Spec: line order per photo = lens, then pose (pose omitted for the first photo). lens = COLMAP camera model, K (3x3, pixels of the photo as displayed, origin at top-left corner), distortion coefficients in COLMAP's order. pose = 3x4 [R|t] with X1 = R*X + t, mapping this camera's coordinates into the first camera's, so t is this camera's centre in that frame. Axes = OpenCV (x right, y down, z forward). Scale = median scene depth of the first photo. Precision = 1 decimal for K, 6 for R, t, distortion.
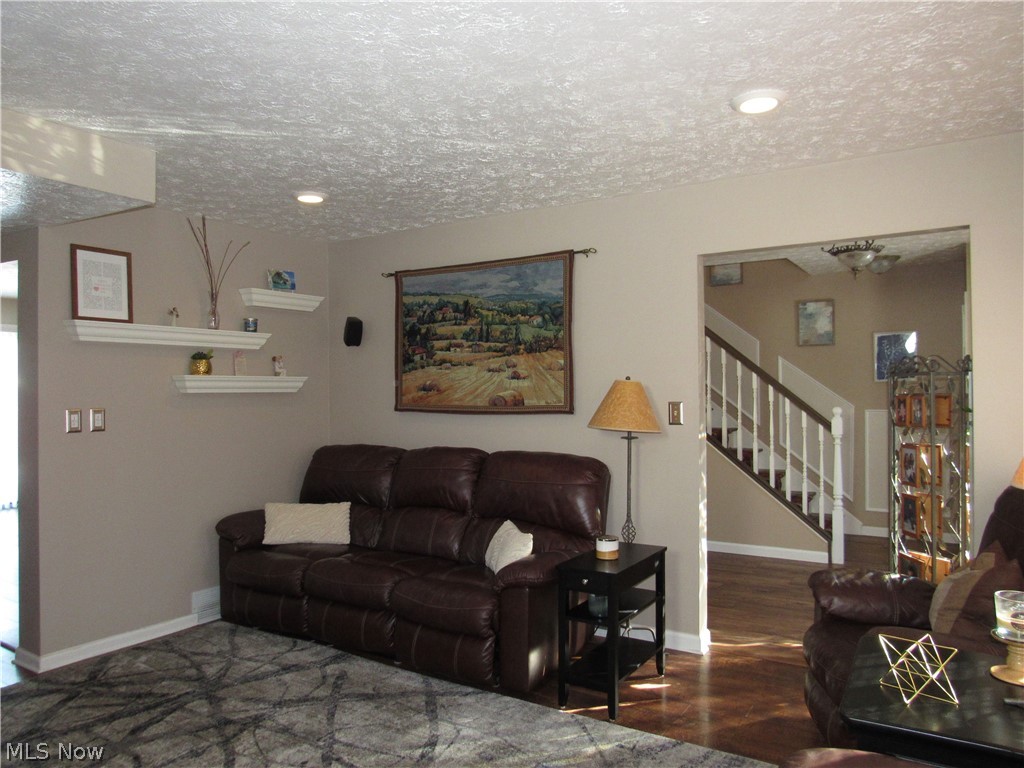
lens RADIAL K [[744.2, 0, 507.7], [0, 744.2, 384.9], [0, 0, 1]] dist [-0.012858, -0.001061]
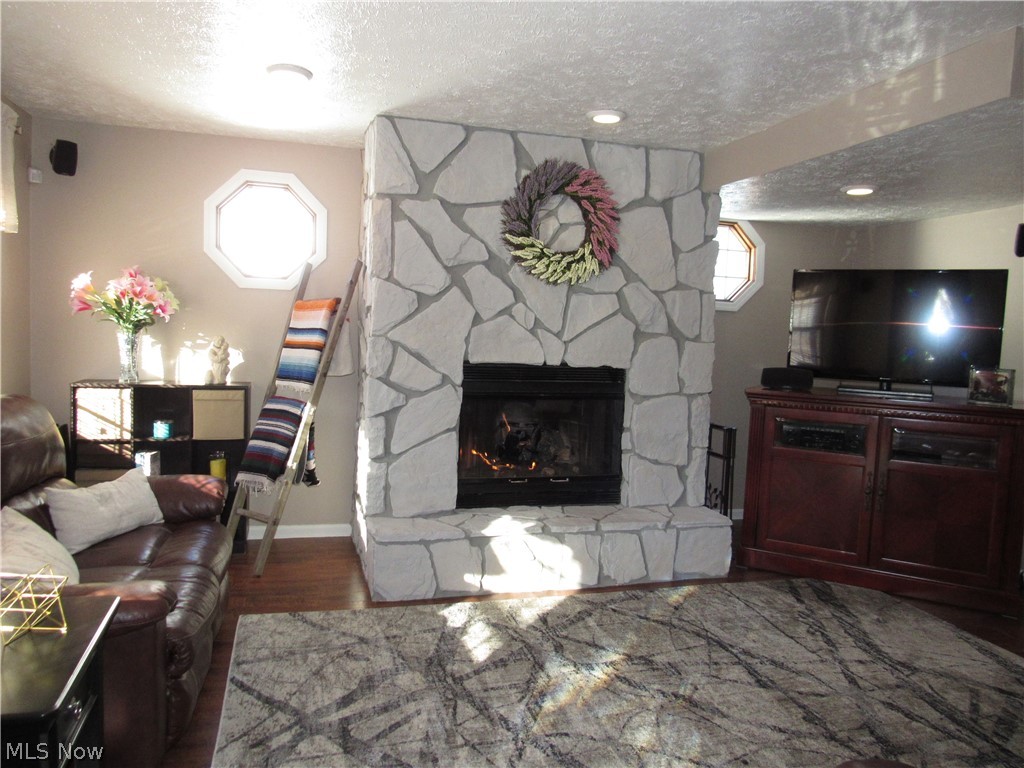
lens RADIAL K [[744.2, 0, 507.7], [0, 744.2, 384.9], [0, 0, 1]] dist [-0.012858, -0.001061]
pose [[-0.694729, 0.022868, -0.718908, 0.485320], [-0.026350, 0.998014, 0.057209, 0.030044], [0.718789, 0.058688, -0.692747, 1.274375]]
